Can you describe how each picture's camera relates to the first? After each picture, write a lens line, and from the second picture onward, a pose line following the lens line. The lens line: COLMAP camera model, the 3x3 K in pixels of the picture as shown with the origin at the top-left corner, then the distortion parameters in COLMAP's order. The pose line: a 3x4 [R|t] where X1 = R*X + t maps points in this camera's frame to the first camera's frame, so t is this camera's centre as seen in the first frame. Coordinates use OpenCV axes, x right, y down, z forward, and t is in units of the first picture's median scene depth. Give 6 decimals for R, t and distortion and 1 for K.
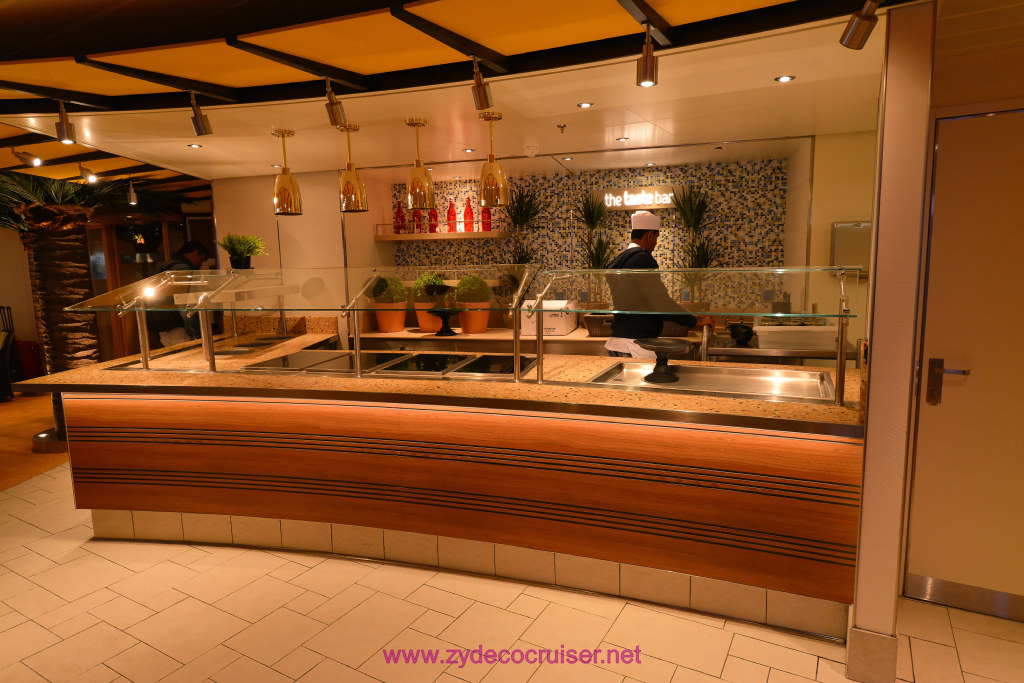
lens RADIAL K [[614.6, 0, 506.4], [0, 614.6, 341.2], [0, 0, 1]] dist [0.015591, -0.000549]
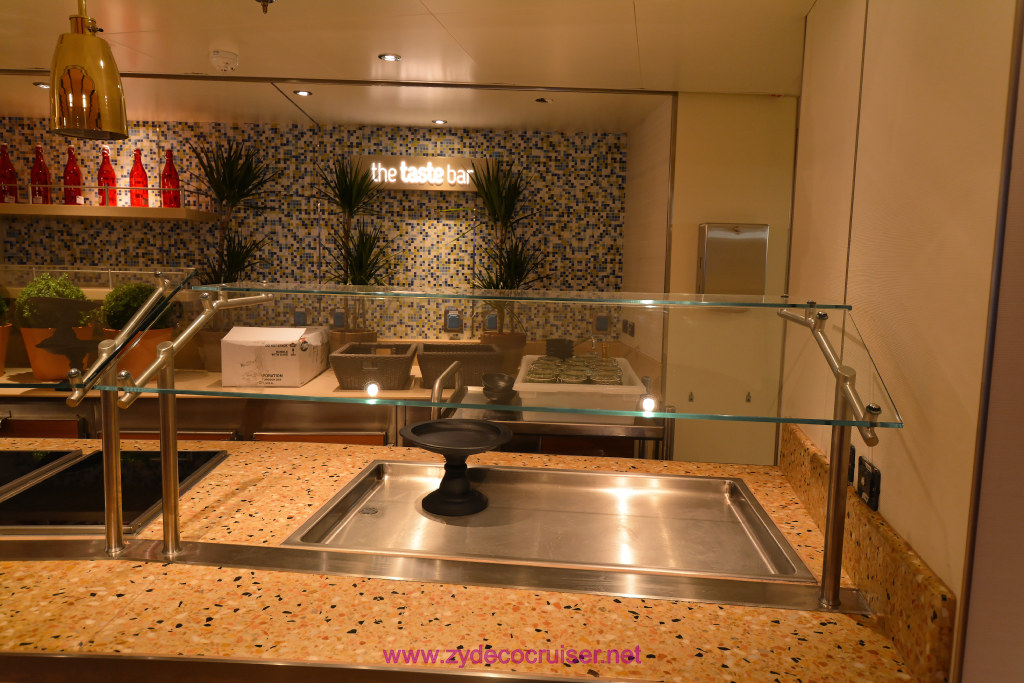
lens RADIAL K [[688.9, 0, 508.9], [0, 688.9, 336.6], [0, 0, 1]] dist [0.005504, -0.001395]
pose [[0.948600, 0.007513, 0.316388, 0.070429], [0.000753, 0.999662, -0.025995, -0.038232], [-0.316476, 0.024897, 0.948274, 0.275888]]
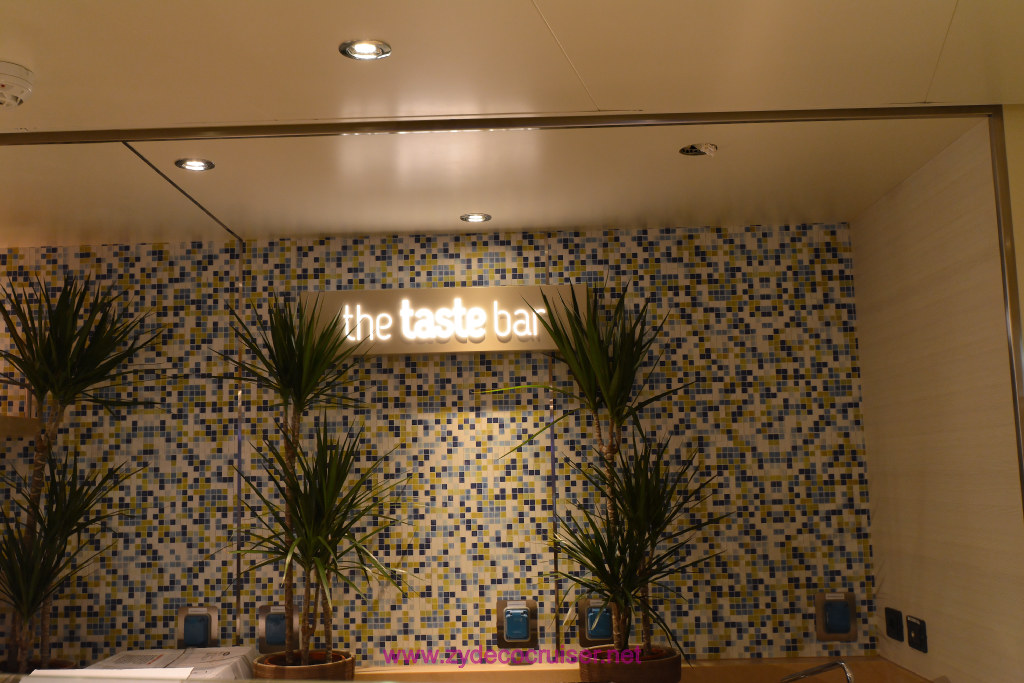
lens RADIAL K [[1042.9, 0, 503.7], [0, 1042.9, 336.4], [0, 0, 1]] dist [0.004481, 0.000000]
pose [[0.968979, 0.031973, 0.245064, 0.109282], [0.033888, 0.965041, -0.259899, -0.077829], [-0.244807, 0.260142, 0.934021, 0.473853]]
